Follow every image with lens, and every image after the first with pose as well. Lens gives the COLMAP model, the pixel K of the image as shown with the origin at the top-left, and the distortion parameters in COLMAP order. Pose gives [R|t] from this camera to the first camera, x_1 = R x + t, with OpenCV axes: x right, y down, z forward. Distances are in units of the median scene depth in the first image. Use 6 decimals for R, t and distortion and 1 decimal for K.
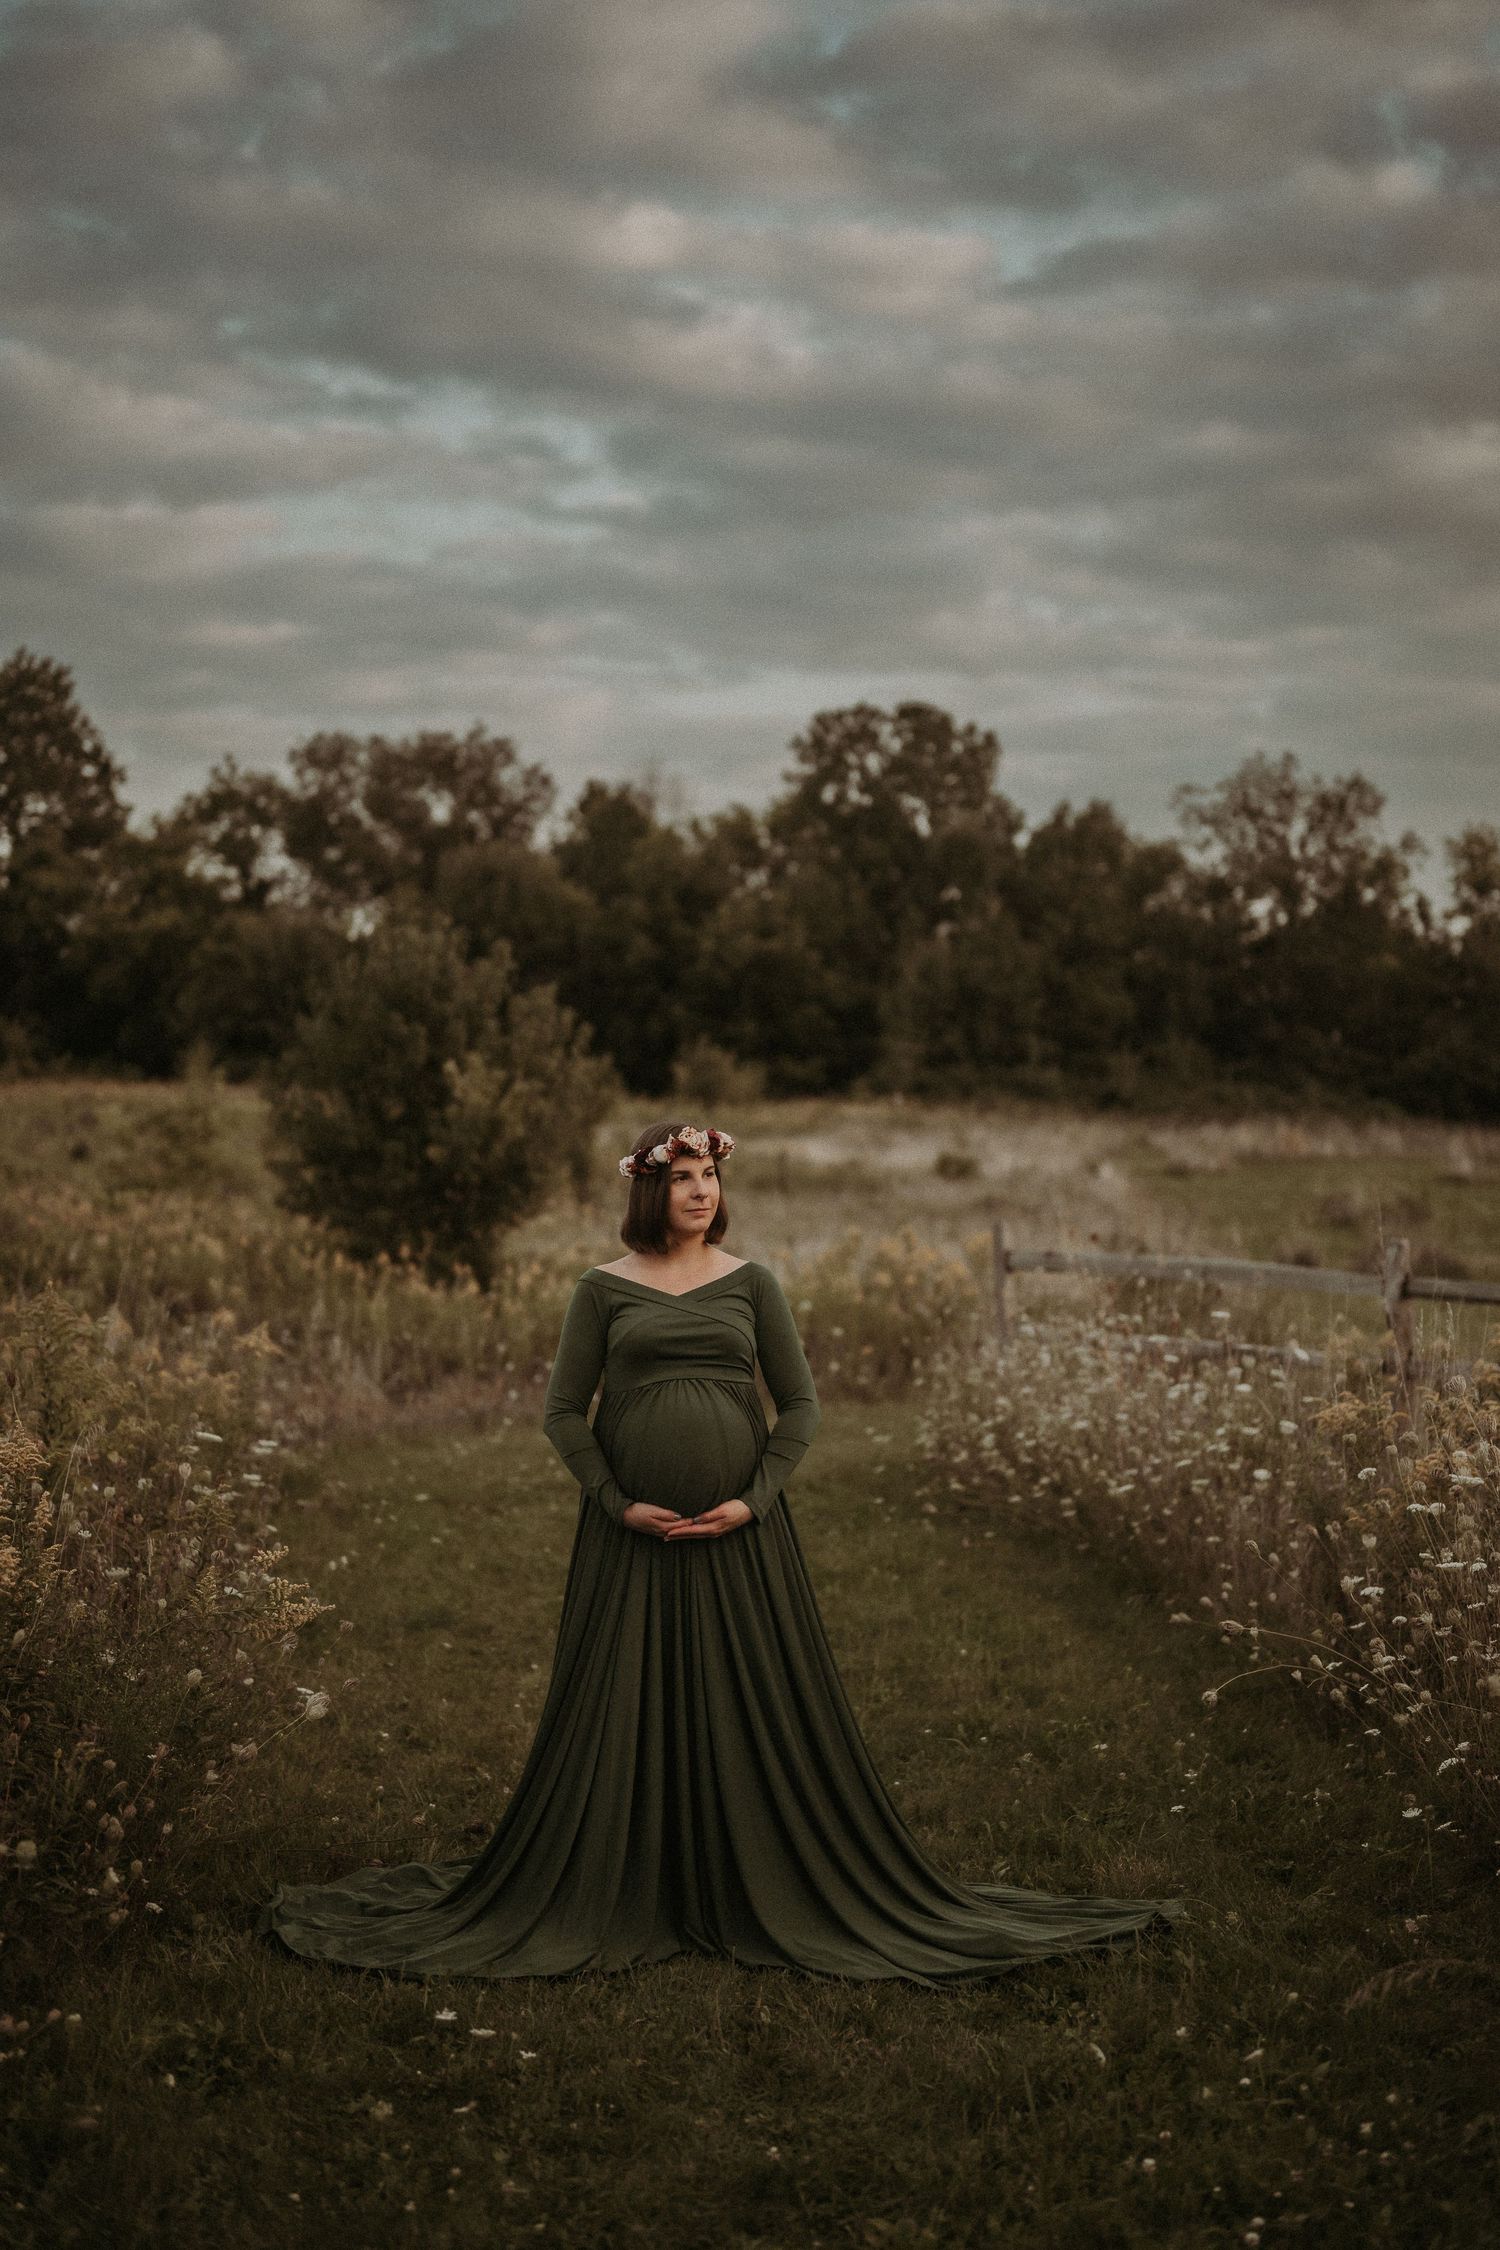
lens RADIAL K [[3257.5, 0, 767.0], [0, 3257.5, 1129.9], [0, 0, 1]] dist [0.022540, -0.007590]
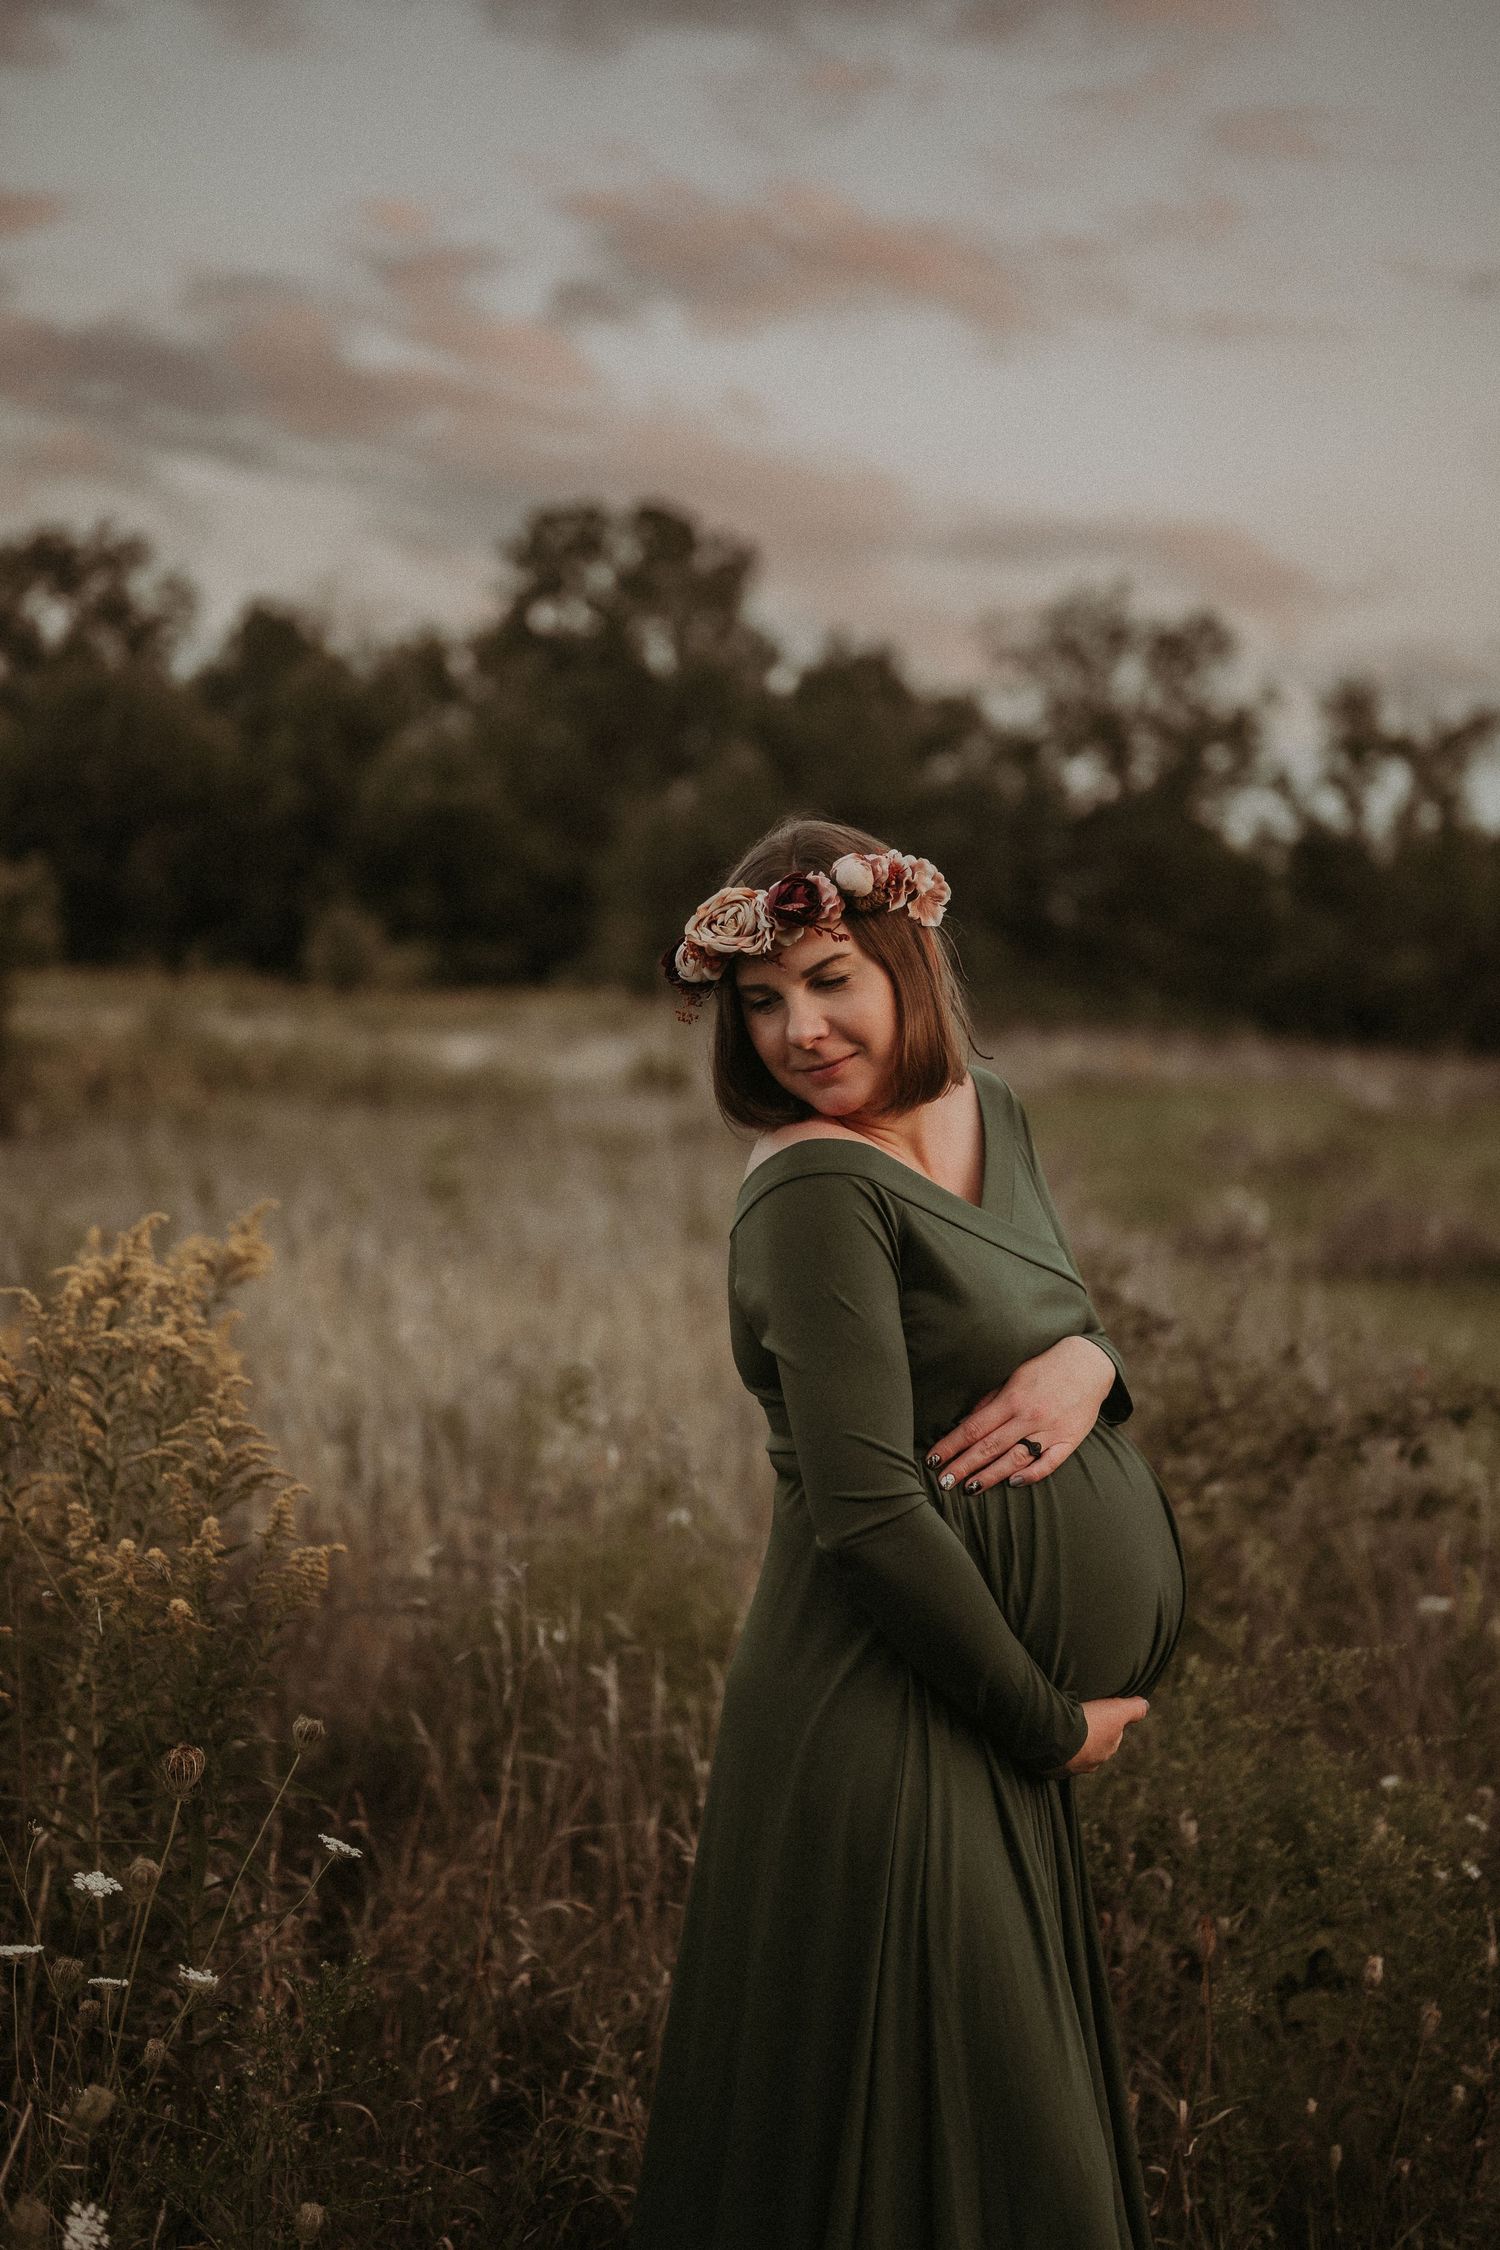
lens RADIAL K [[3000.2, 0, 750.0], [0, 3000.2, 1125.0], [0, 0, 1]] dist [-0.008096, 0.014635]
pose [[0.997231, 0.025352, 0.069907, 0.021570], [-0.026841, 0.999430, 0.020455, 0.004886], [-0.069349, -0.022275, 0.997344, 0.270141]]
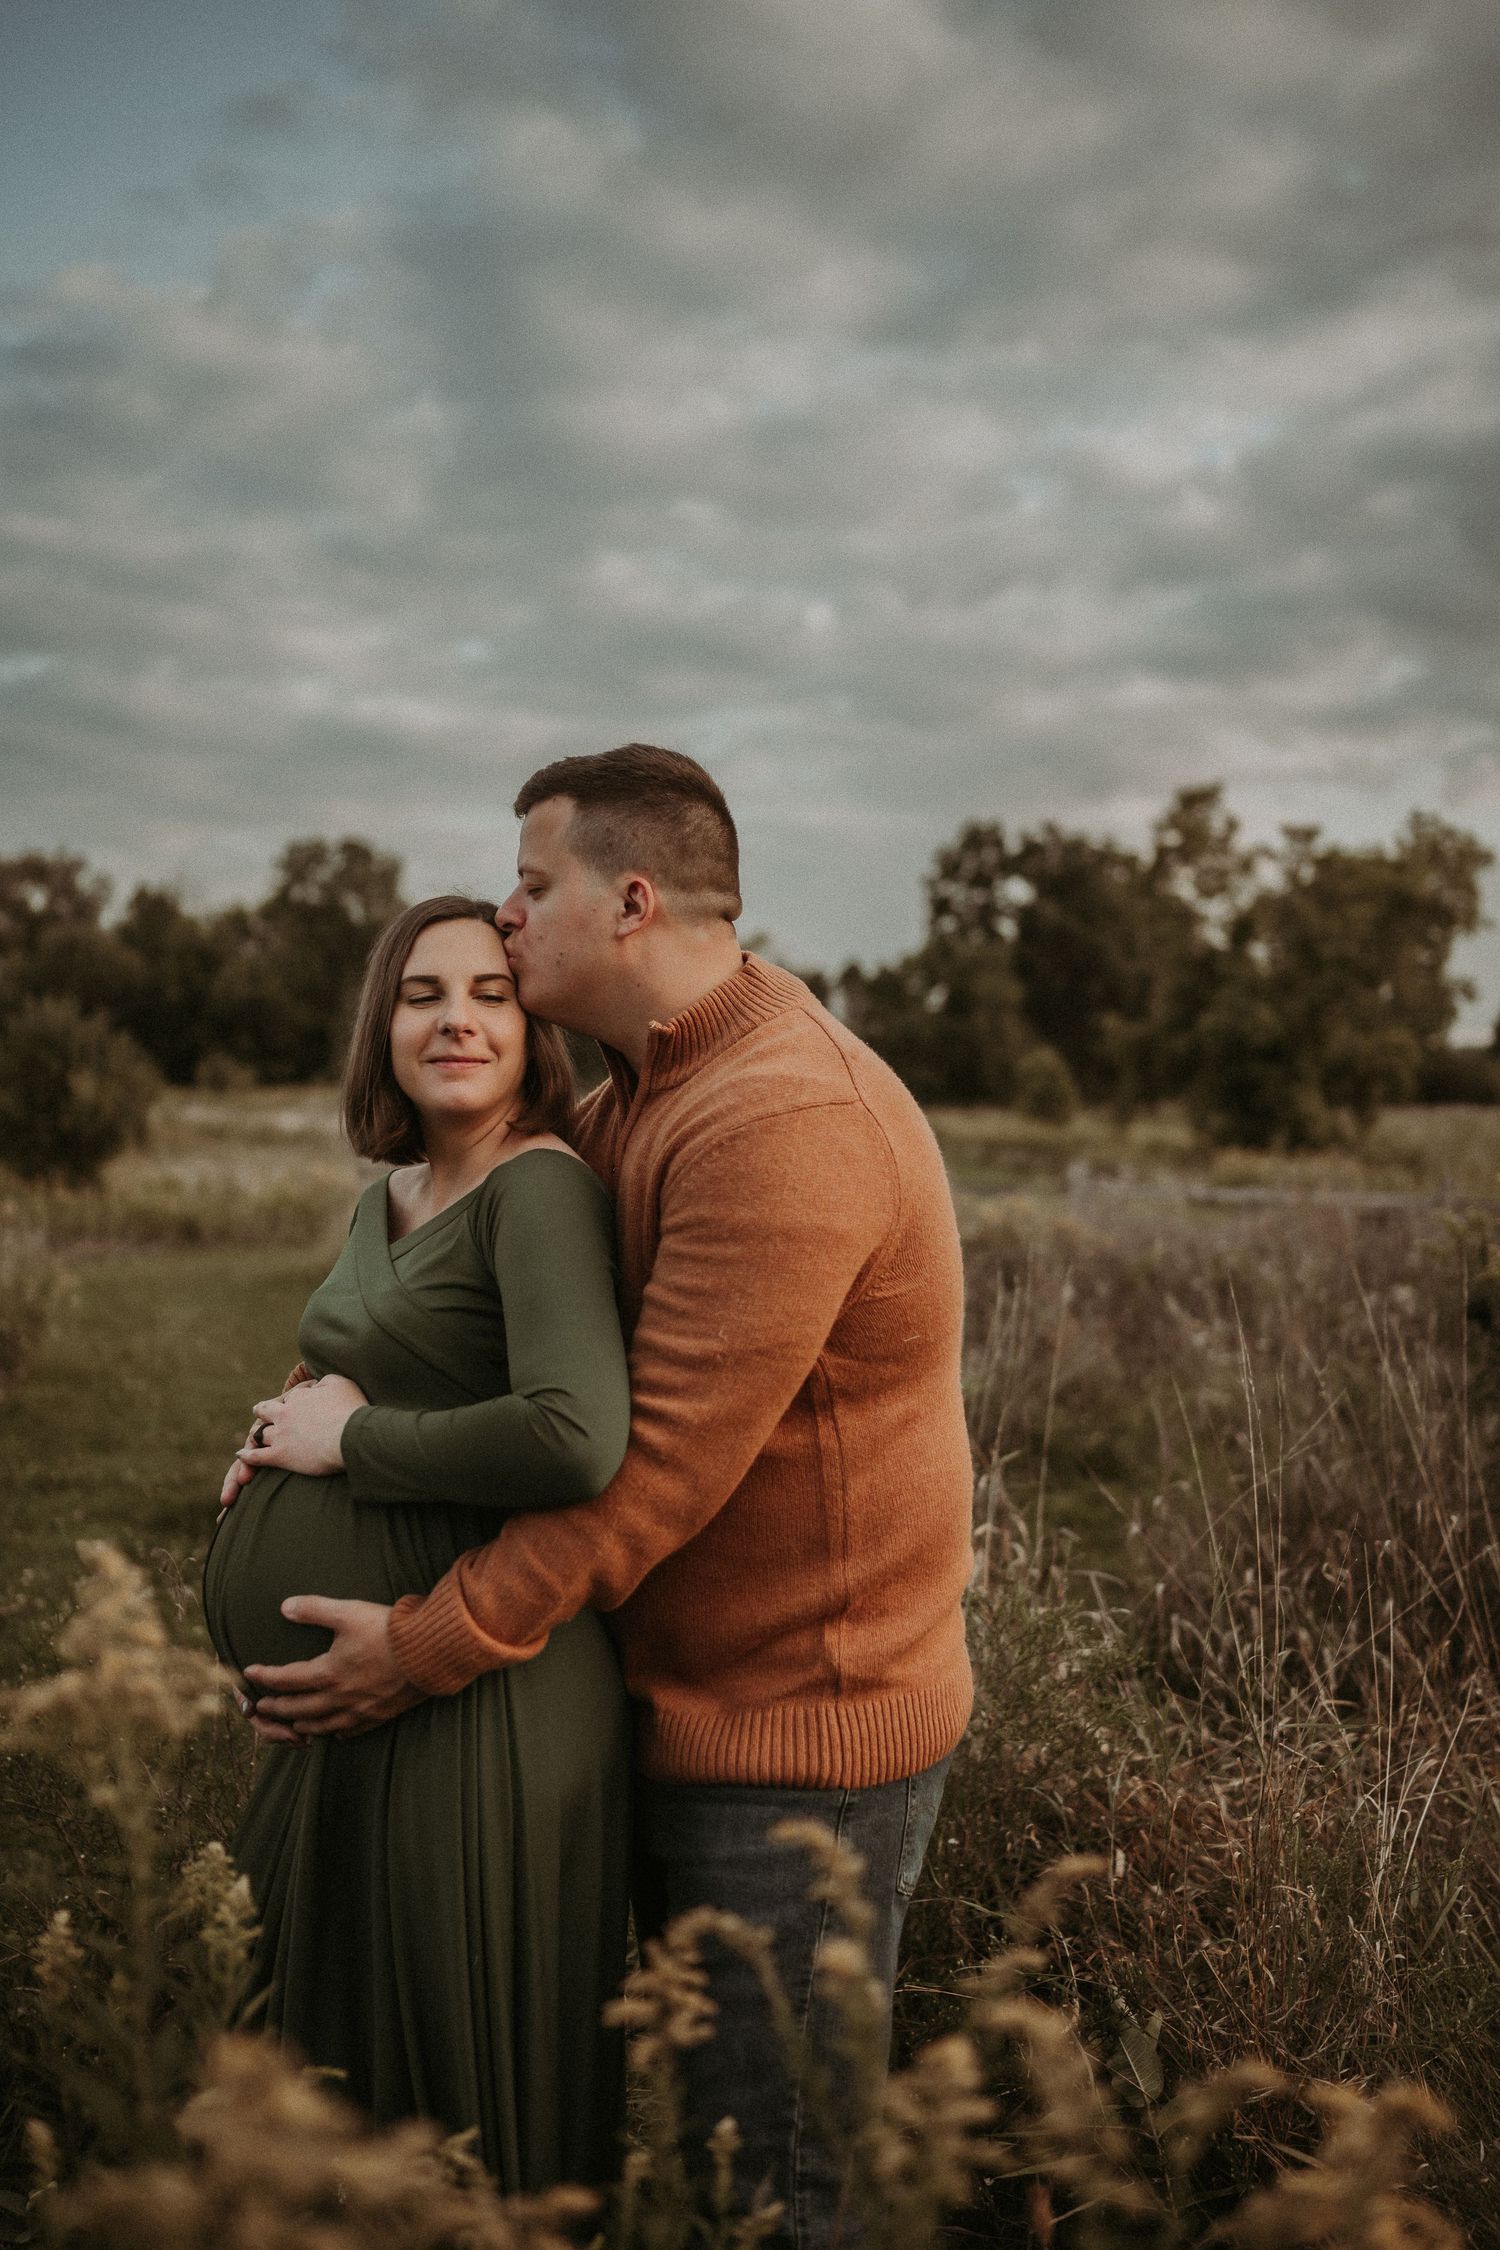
lens RADIAL K [[2210.5, 0, 750.0], [0, 2210.5, 1125.0], [0, 0, 1]] dist [0.003390, -0.013021]
pose [[0.976675, -0.017909, 0.213976, 0.002811], [0.015713, 0.999805, 0.011956, -0.000301], [-0.214148, -0.008315, 0.976766, -0.092974]]
